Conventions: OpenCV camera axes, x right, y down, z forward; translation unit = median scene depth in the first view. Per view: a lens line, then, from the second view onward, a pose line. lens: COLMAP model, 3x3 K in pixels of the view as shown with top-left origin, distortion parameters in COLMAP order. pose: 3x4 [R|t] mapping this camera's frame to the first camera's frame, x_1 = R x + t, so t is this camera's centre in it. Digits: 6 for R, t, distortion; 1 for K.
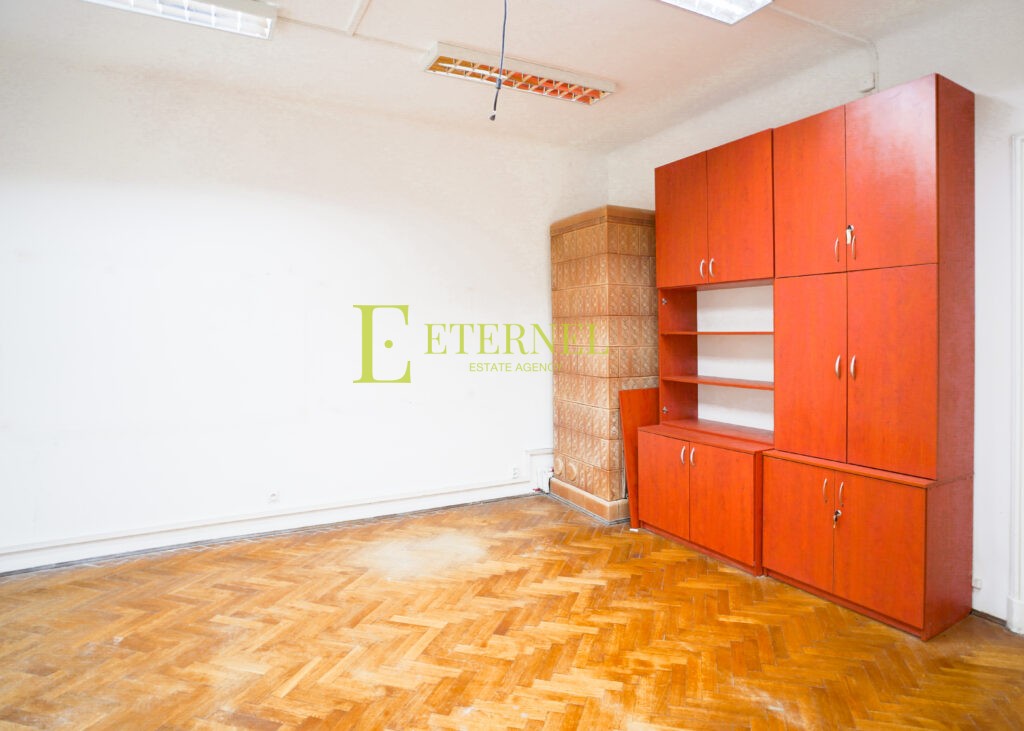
lens RADIAL K [[584.0, 0, 514.8], [0, 584.0, 303.7], [0, 0, 1]] dist [-0.028013, 0.001974]
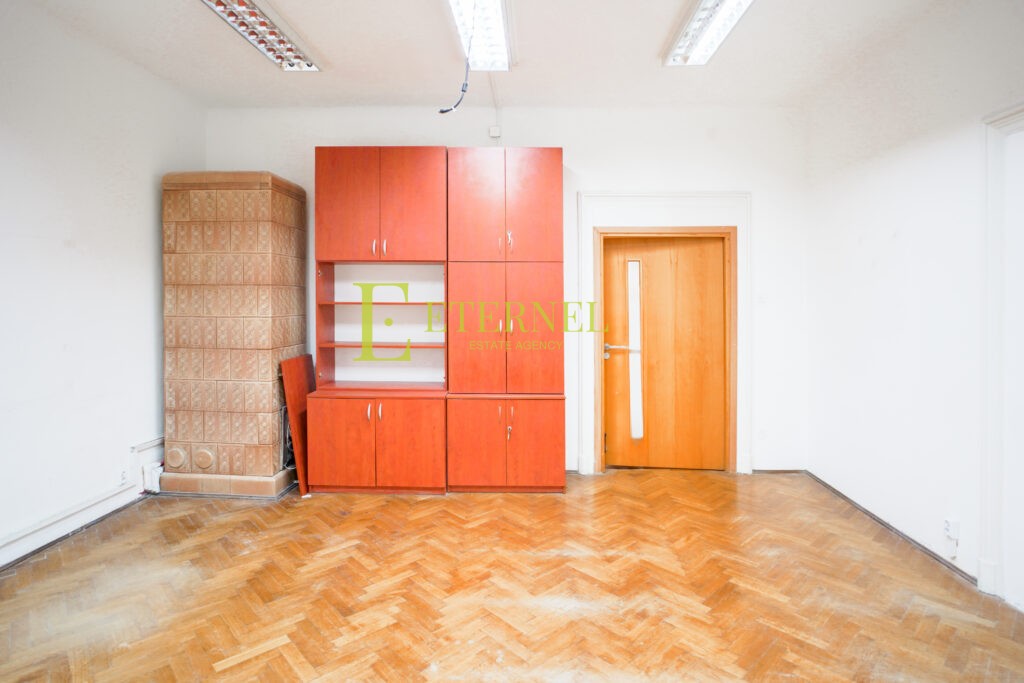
lens RADIAL K [[561.5, 0, 514.8], [0, 561.5, 251.0], [0, 0, 1]] dist [-0.031498, 0.014167]
pose [[0.521587, 0.074816, 0.849912, -0.499022], [-0.047310, 0.997151, -0.058743, -0.001467], [-0.851886, -0.009570, 0.523640, 0.188420]]
